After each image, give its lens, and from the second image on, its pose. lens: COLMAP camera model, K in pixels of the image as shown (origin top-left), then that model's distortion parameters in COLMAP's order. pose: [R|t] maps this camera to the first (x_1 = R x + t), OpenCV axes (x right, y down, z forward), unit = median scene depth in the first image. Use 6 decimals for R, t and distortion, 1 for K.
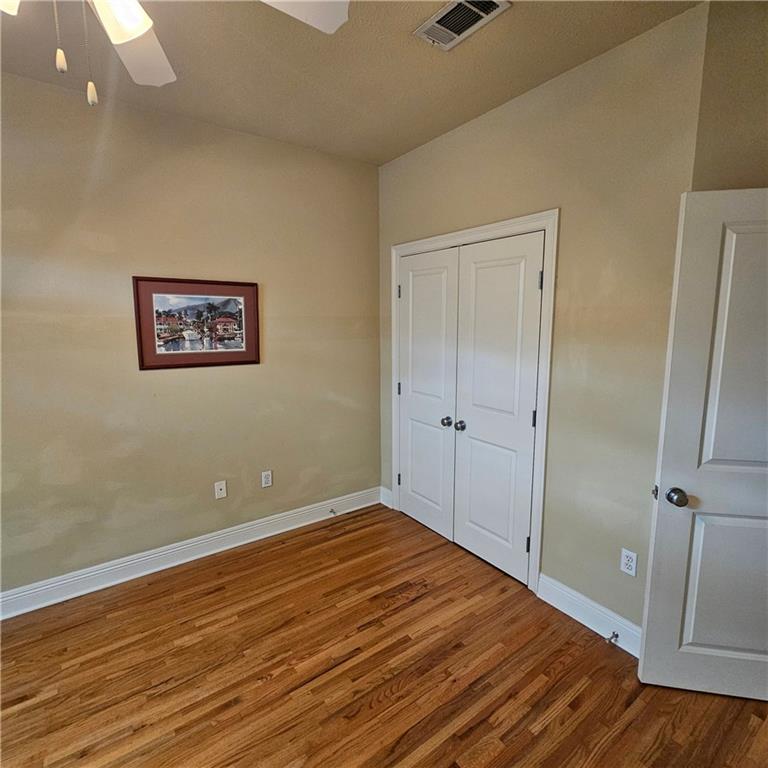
lens RADIAL K [[420.7, 0, 391.0], [0, 420.7, 379.0], [0, 0, 1]] dist [-0.000474, 0.000354]
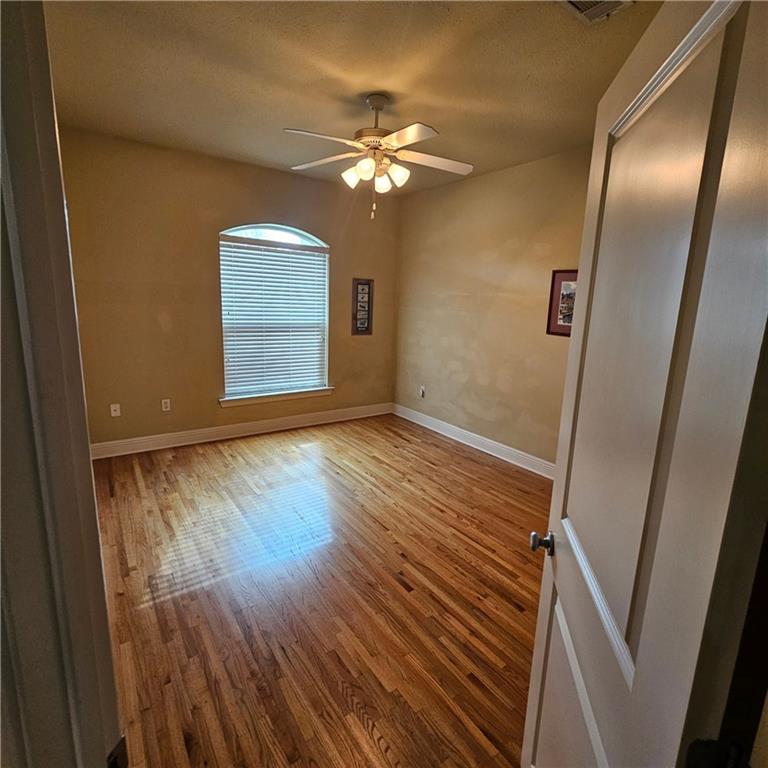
lens RADIAL K [[420.7, 0, 391.0], [0, 420.7, 379.0], [0, 0, 1]] dist [-0.000474, 0.000354]
pose [[-0.010648, 0.193106, -0.981120, 1.075665], [-0.180283, 0.964726, 0.191836, -0.064138], [0.983557, 0.178922, 0.024541, 0.543675]]
